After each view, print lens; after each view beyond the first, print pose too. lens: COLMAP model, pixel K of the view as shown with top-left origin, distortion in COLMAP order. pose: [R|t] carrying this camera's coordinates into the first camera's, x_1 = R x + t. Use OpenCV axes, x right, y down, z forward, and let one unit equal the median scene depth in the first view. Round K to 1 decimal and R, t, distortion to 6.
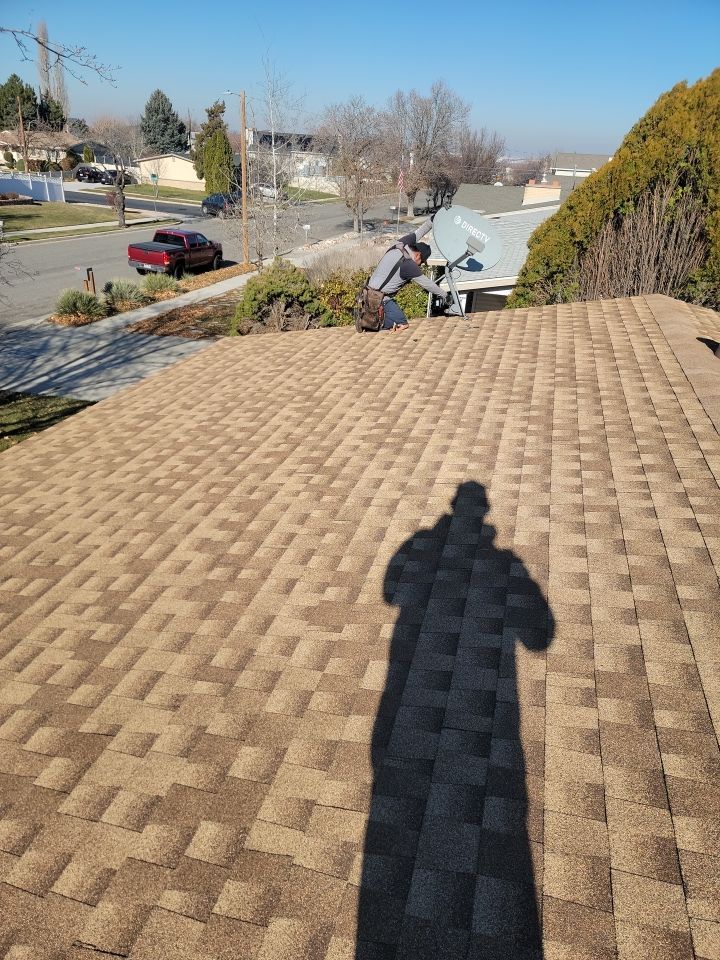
lens RADIAL K [[654.1, 0, 345.0], [0, 654.1, 502.3], [0, 0, 1]] dist [0.090677, -0.077114]
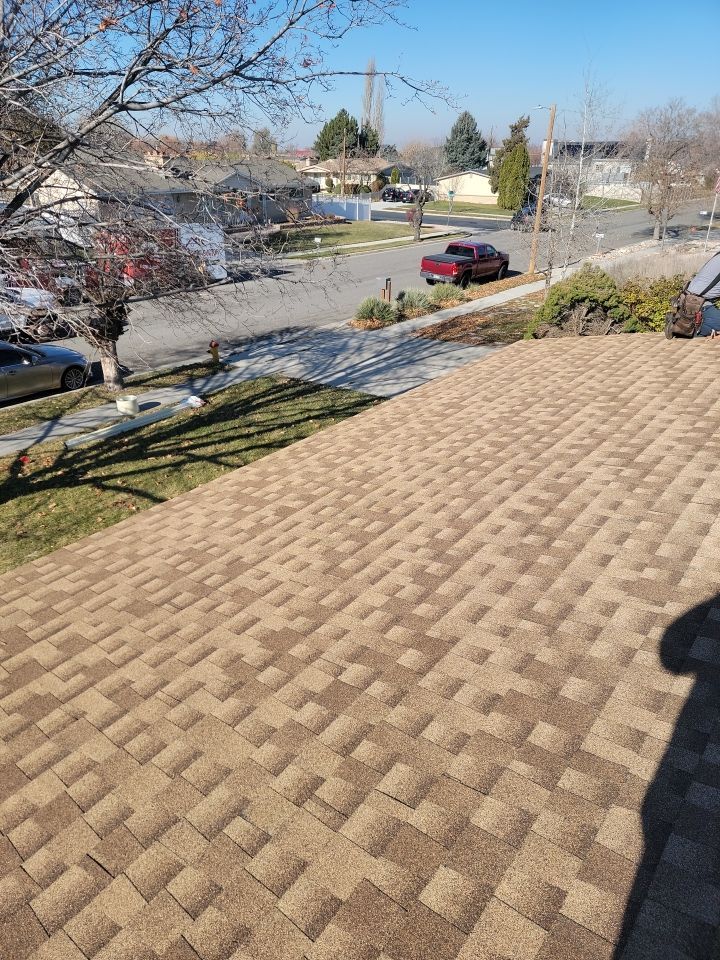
lens RADIAL K [[654.1, 0, 339.2], [0, 654.1, 482.3], [0, 0, 1]] dist [0.090677, -0.077114]
pose [[0.920528, 0.123772, -0.370551, -0.044025], [-0.139180, 0.990153, -0.015019, 0.035418], [0.365044, 0.065399, 0.928691, -0.070516]]
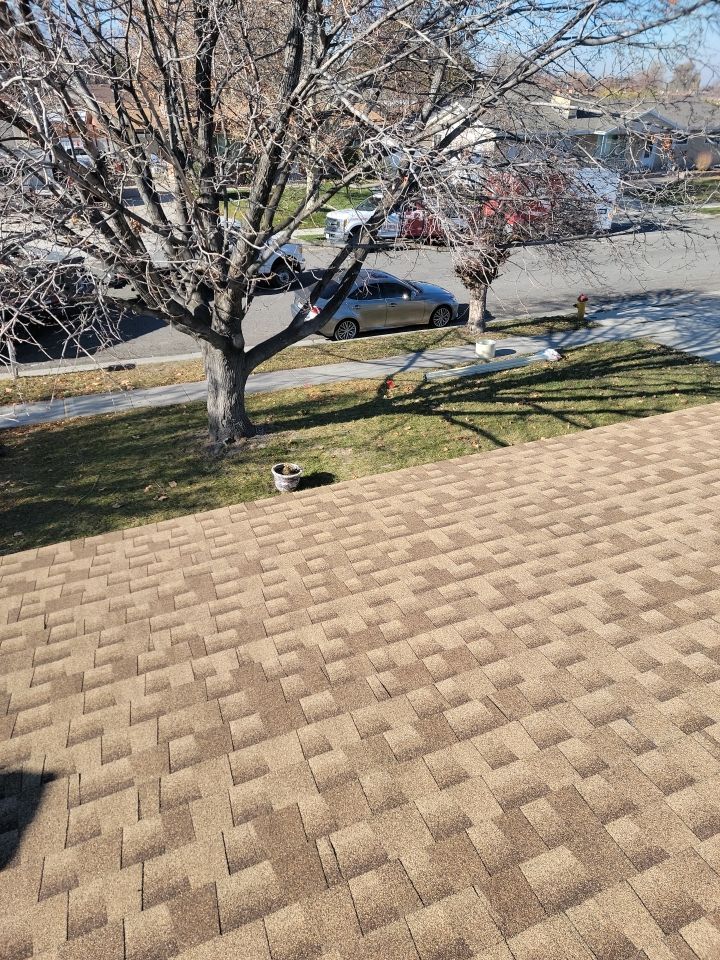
lens RADIAL K [[654.1, 0, 357.6], [0, 654.1, 487.2], [0, 0, 1]] dist [0.090677, -0.077114]
pose [[0.625504, 0.349816, -0.697405, -0.067534], [-0.336723, 0.927361, 0.163153, 0.066287], [0.703819, 0.132780, 0.697860, -0.128976]]
